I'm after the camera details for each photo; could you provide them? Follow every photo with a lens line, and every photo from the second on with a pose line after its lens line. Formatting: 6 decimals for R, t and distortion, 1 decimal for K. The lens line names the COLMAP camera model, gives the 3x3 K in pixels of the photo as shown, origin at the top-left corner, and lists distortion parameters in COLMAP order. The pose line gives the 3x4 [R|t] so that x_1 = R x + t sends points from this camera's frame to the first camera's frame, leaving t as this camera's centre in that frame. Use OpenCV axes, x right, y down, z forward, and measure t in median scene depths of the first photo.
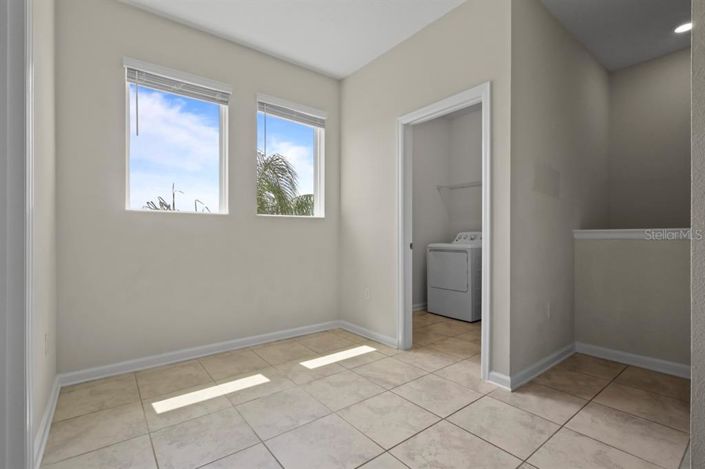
lens RADIAL K [[326.0, 0, 350.0], [0, 326.0, 235.6], [0, 0, 1]] dist [-0.000519, -0.000027]
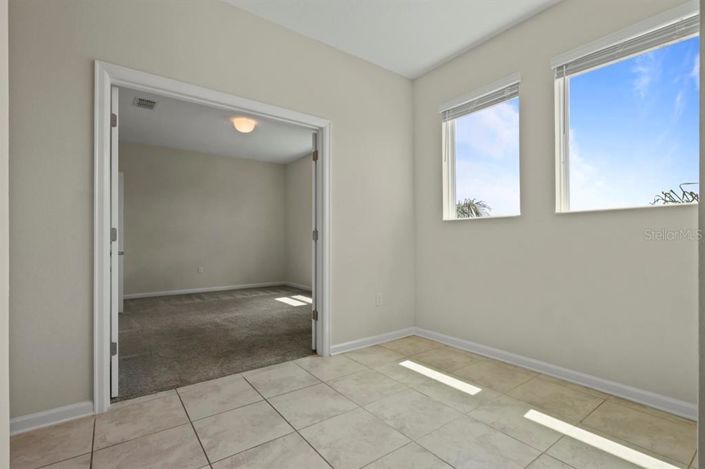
lens RADIAL K [[326.0, 0, 350.0], [0, 326.0, 235.6], [0, 0, 1]] dist [-0.000519, -0.000027]
pose [[-0.021516, -0.011901, -0.999698, 0.645090], [0.006264, 0.999908, -0.012038, -0.001703], [0.999749, -0.006521, -0.021439, 0.652947]]
